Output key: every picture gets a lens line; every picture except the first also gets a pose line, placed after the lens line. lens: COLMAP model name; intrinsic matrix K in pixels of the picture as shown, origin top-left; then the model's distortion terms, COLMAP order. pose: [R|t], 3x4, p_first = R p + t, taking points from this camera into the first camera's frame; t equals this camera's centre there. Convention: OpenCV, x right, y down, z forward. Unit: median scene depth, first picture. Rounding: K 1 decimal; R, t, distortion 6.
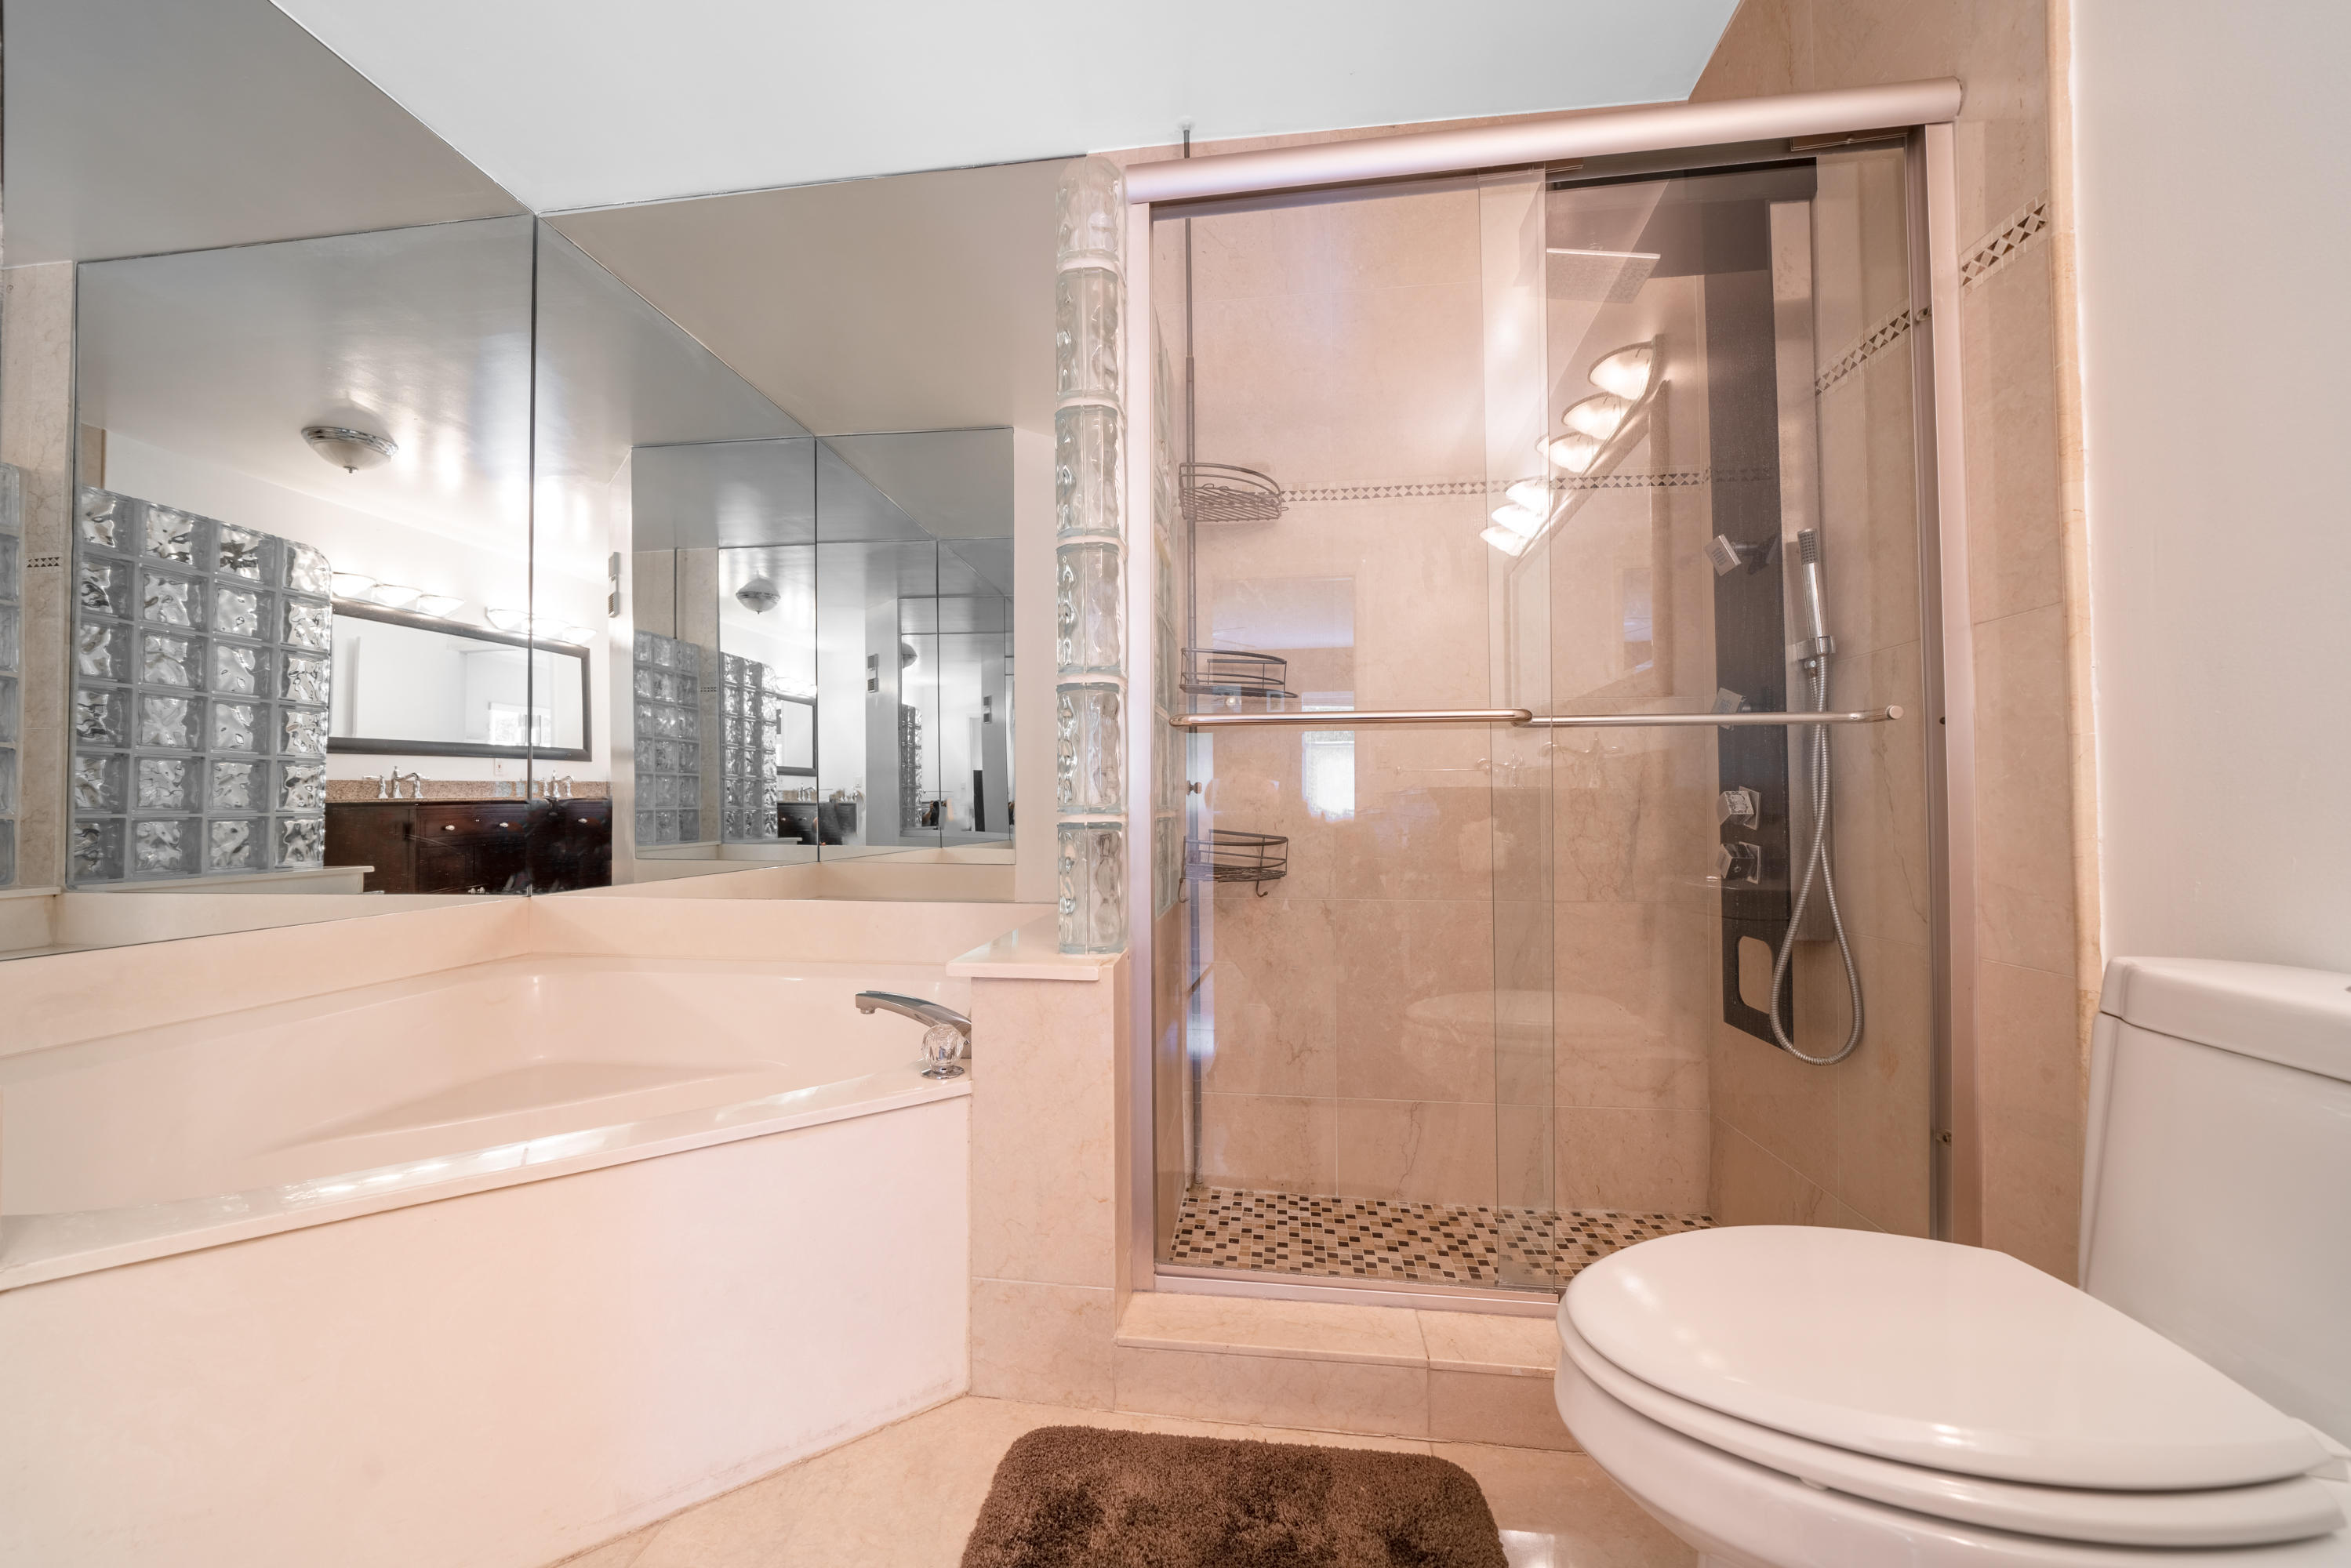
lens RADIAL K [[911.1, 0, 1159.3], [0, 911.1, 788.4], [0, 0, 1]] dist [0.000475, 0.000002]
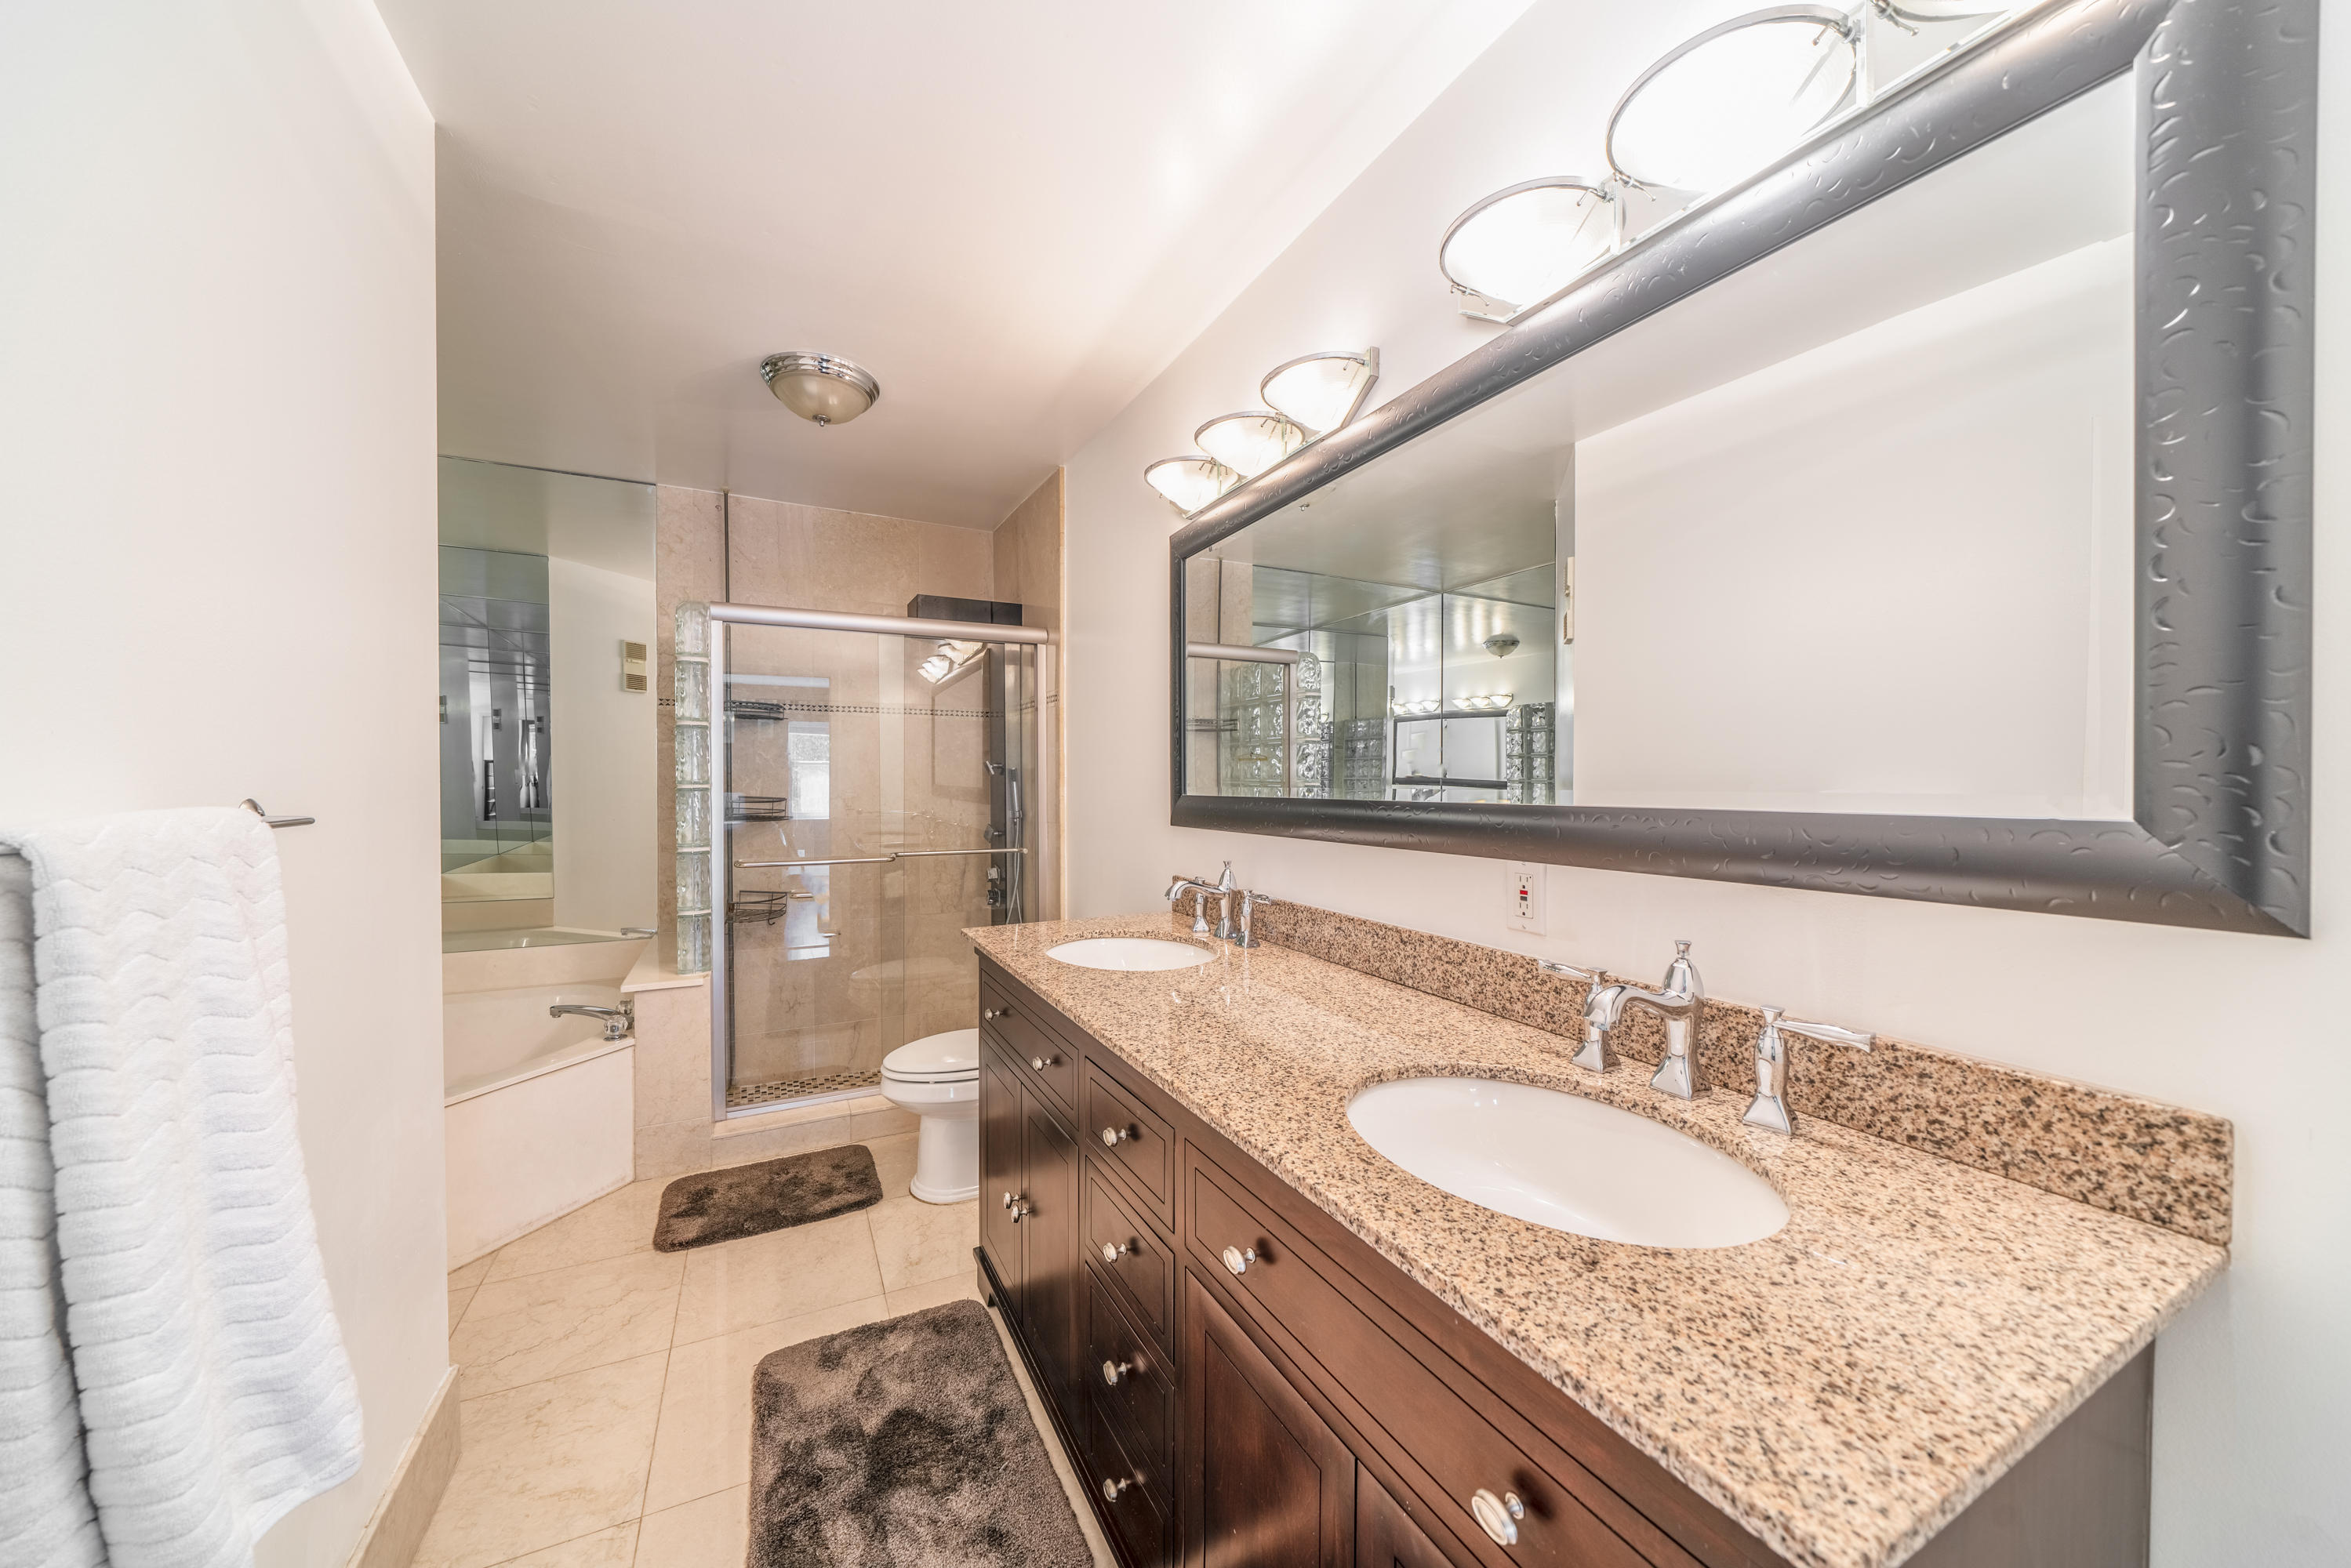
lens RADIAL K [[816.9, 0, 1152.7], [0, 816.9, 784.6], [0, 0, 1]] dist [0.000525, 0.000015]
pose [[0.835744, -0.002883, 0.549111, -0.218665], [-0.012452, 0.999630, 0.024201, -0.314067], [-0.548978, -0.027063, 0.835399, -1.166411]]
